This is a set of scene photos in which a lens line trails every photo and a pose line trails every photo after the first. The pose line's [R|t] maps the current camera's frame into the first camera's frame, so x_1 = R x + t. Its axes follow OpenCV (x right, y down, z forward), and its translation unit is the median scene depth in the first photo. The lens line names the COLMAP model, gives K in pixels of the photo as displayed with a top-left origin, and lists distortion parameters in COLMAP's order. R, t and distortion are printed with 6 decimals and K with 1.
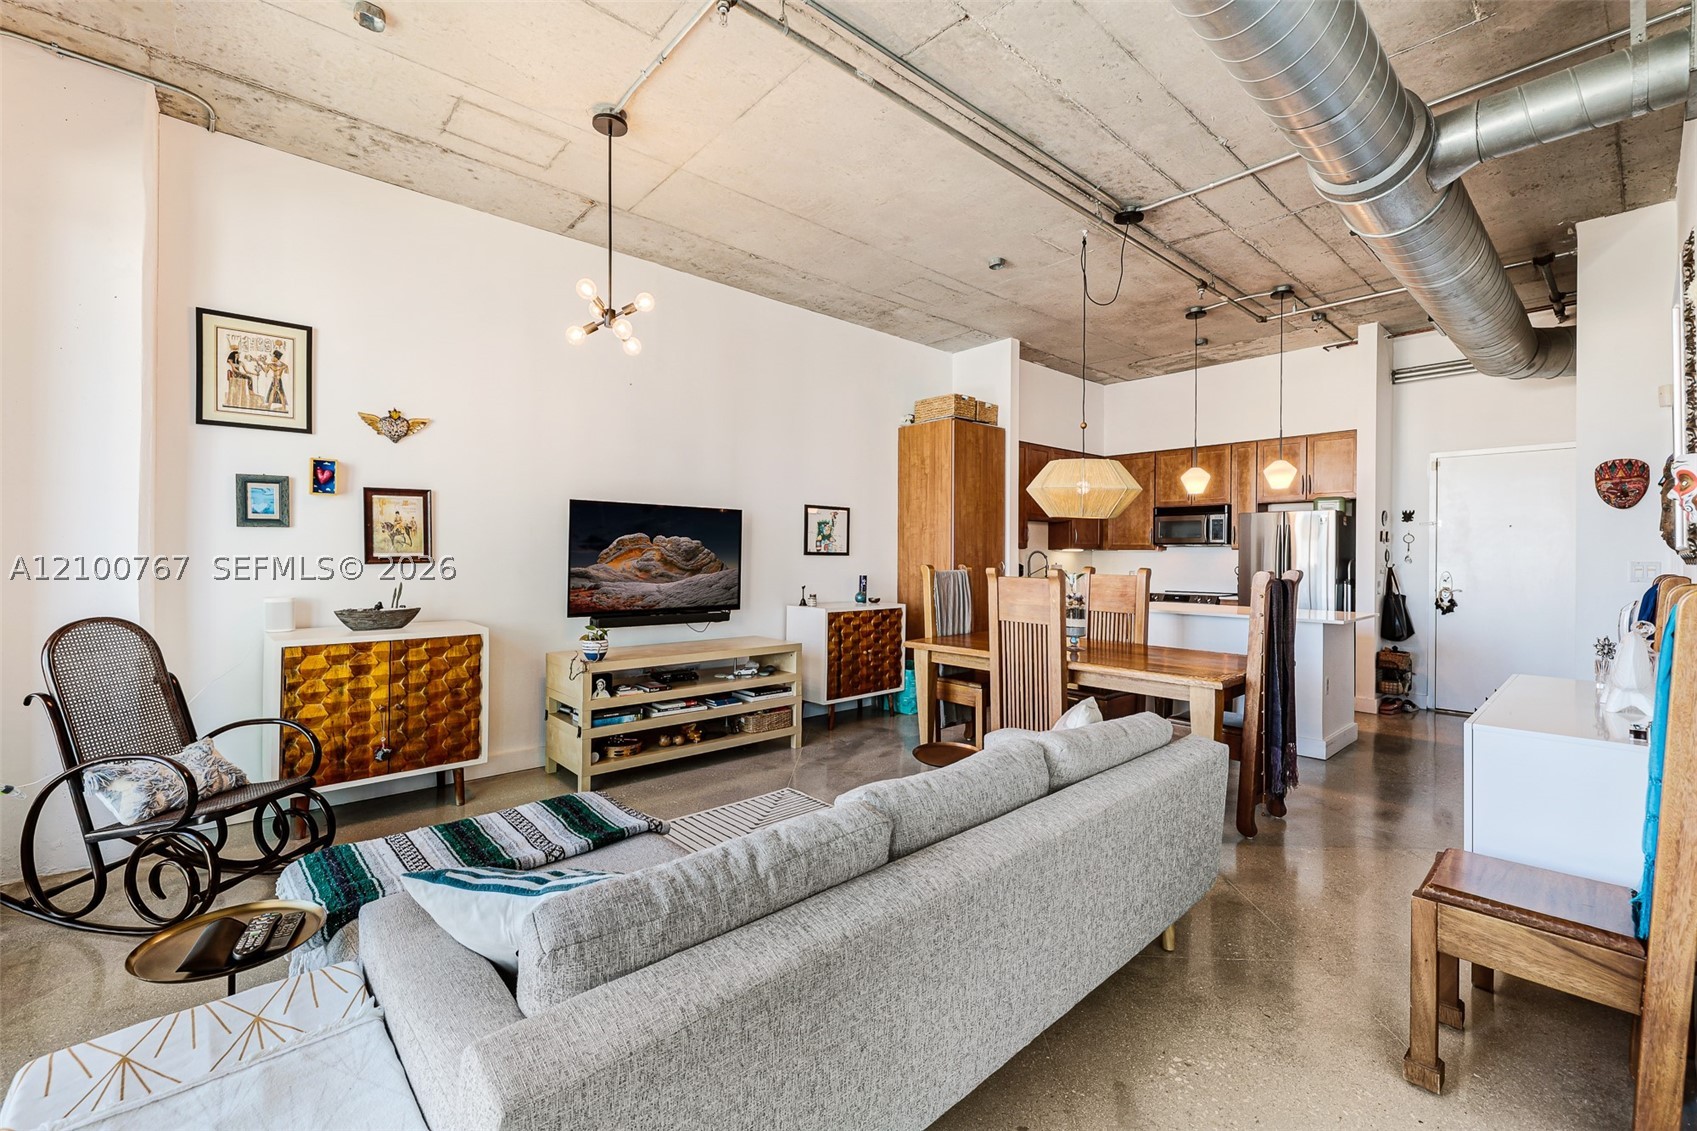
lens RADIAL K [[711.9, 0, 845.0], [0, 711.9, 558.0], [0, 0, 1]] dist [0.000140, -0.000875]
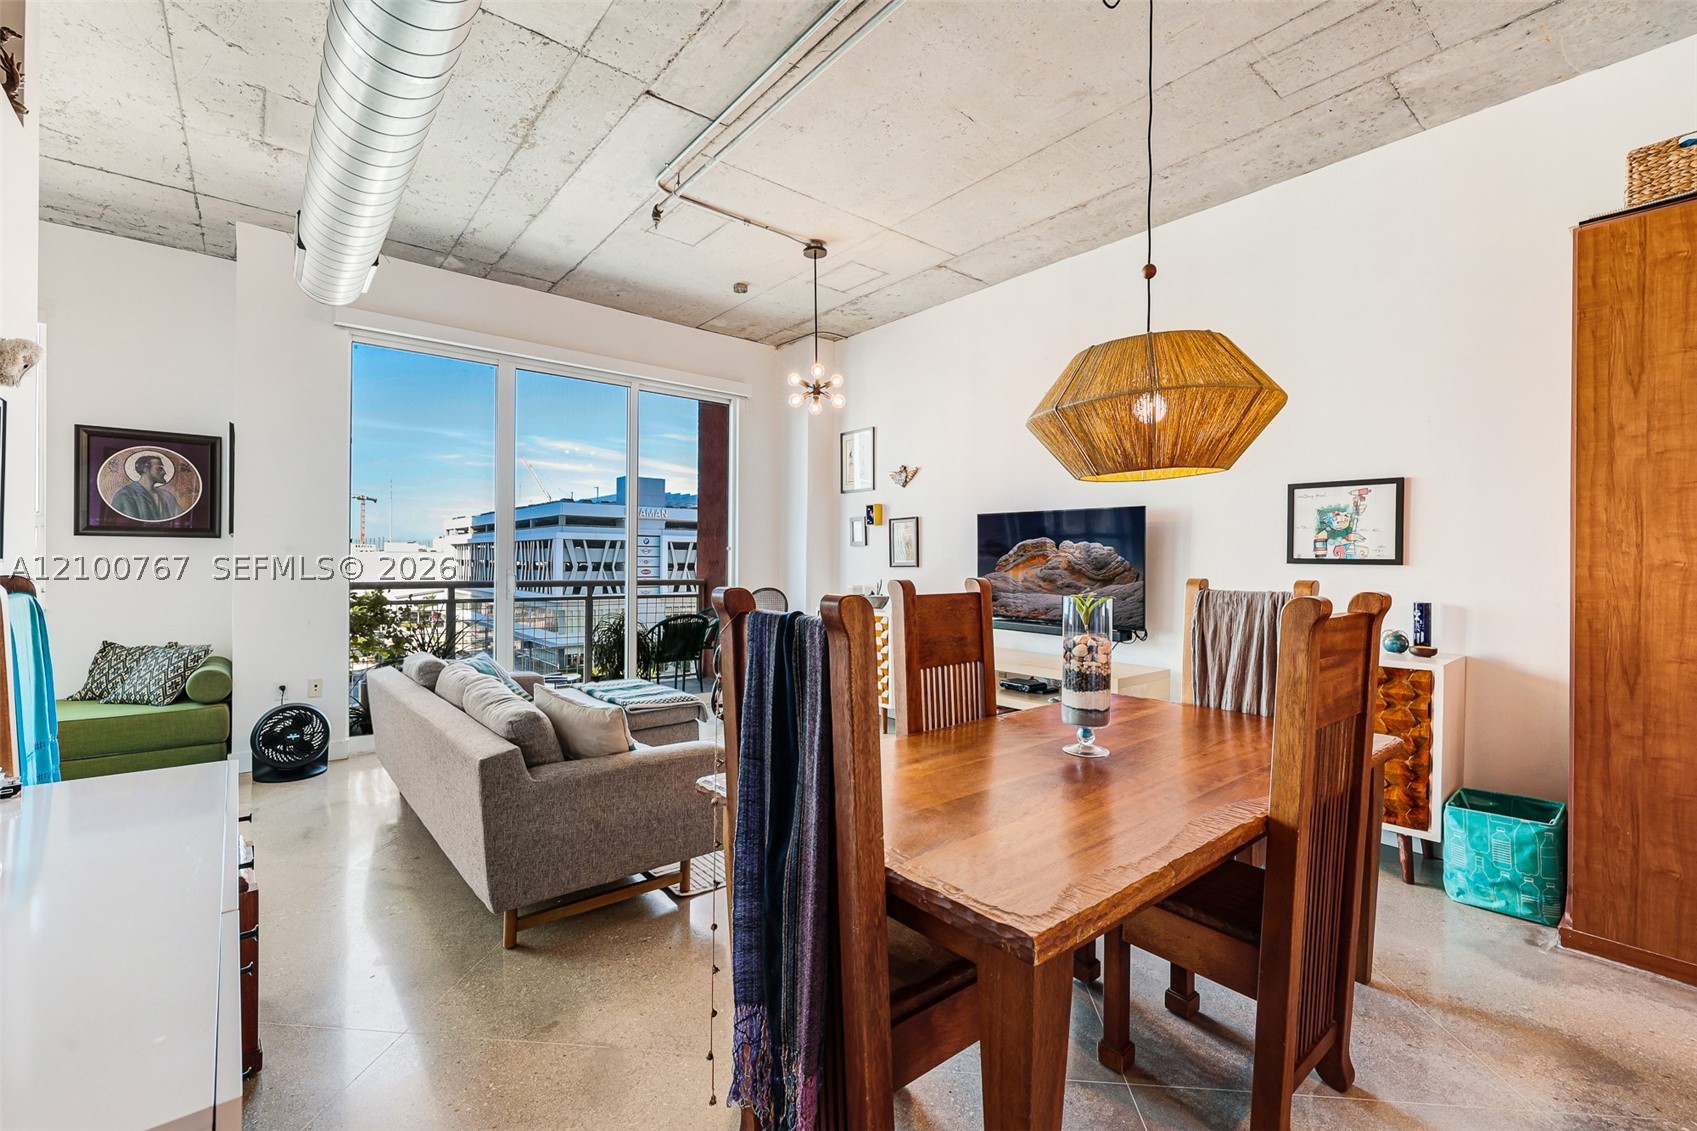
lens RADIAL K [[711.9, 0, 842.2], [0, 711.9, 560.1], [0, 0, 1]] dist [0.000140, -0.000875]
pose [[-0.034032, -0.004420, -0.999411, 0.797640], [-0.012150, 0.999918, -0.004009, 0.000056], [0.999347, 0.012006, -0.034083, 0.833801]]
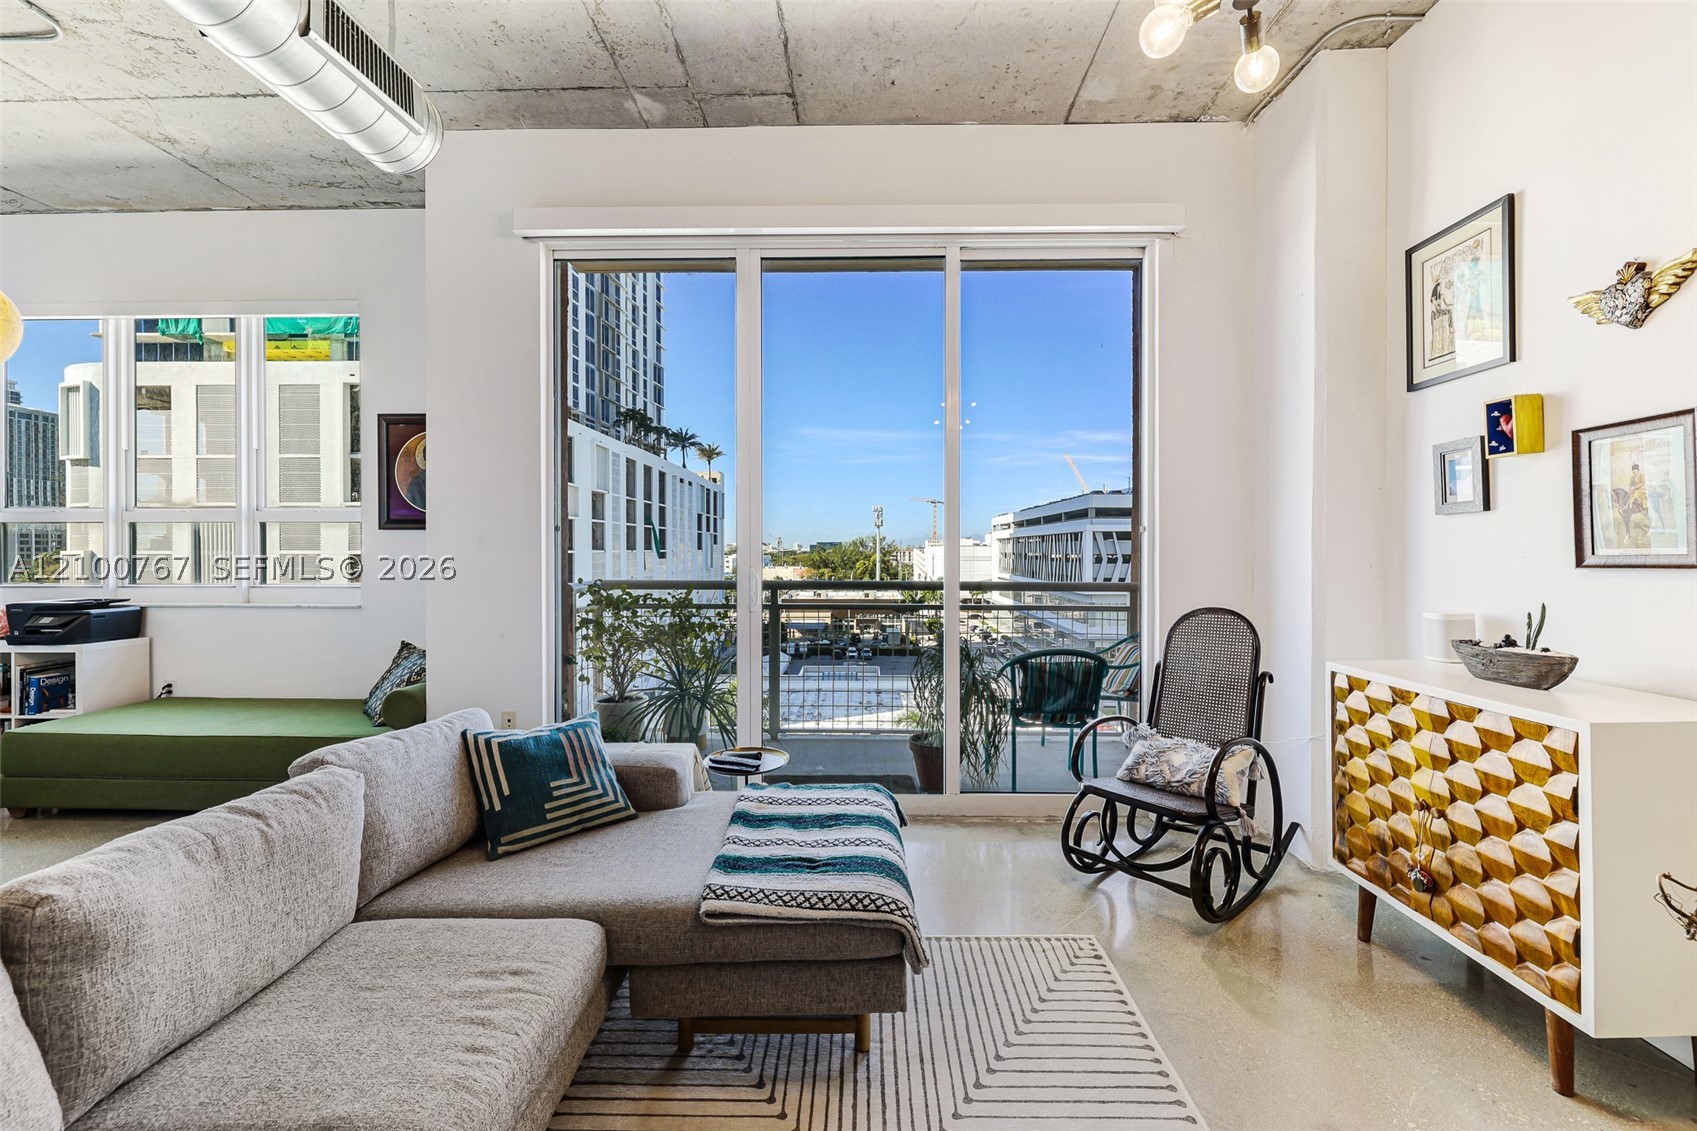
lens RADIAL K [[711.9, 0, 850.8], [0, 711.9, 555.1], [0, 0, 1]] dist [0.000140, -0.000875]
pose [[-0.678754, 0.000280, -0.734366, 0.098839], [-0.006727, 0.999956, 0.006600, -0.001749], [0.734335, 0.009420, -0.678722, 0.845077]]
